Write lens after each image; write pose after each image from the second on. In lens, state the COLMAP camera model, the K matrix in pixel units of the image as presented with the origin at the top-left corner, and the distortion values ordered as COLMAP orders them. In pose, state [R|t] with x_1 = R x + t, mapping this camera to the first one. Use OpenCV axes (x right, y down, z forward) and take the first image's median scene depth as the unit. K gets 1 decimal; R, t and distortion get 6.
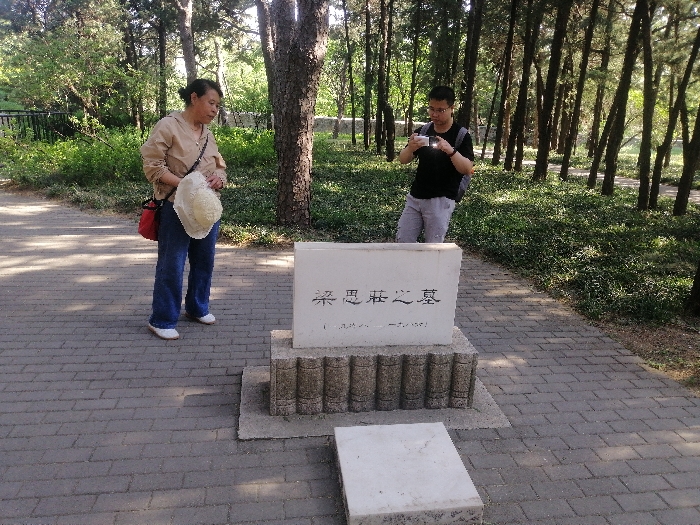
lens RADIAL K [[531.6, 0, 350.0], [0, 531.6, 262.5], [0, 0, 1]] dist [0.006221, -0.109194]
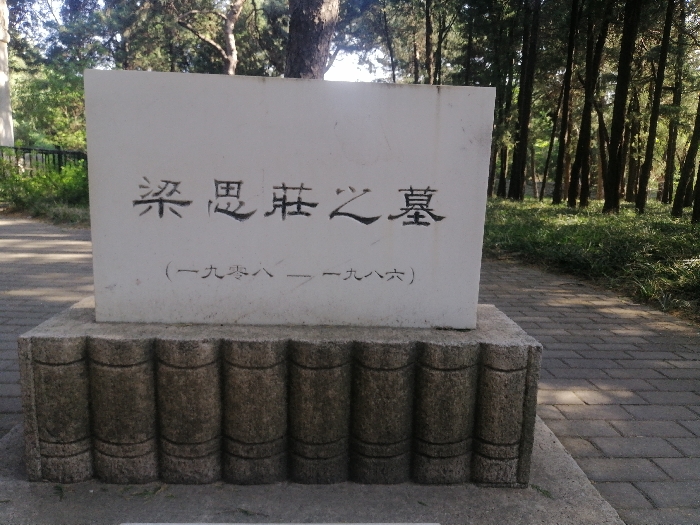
lens RADIAL K [[545.6, 0, 350.0], [0, 545.6, 262.5], [0, 0, 1]] dist [0.007670, -0.069239]
pose [[0.995425, 0.005961, -0.095357, 0.134499], [-0.017006, 0.993169, -0.115437, 0.156424], [0.094017, 0.116530, 0.988727, 0.563577]]
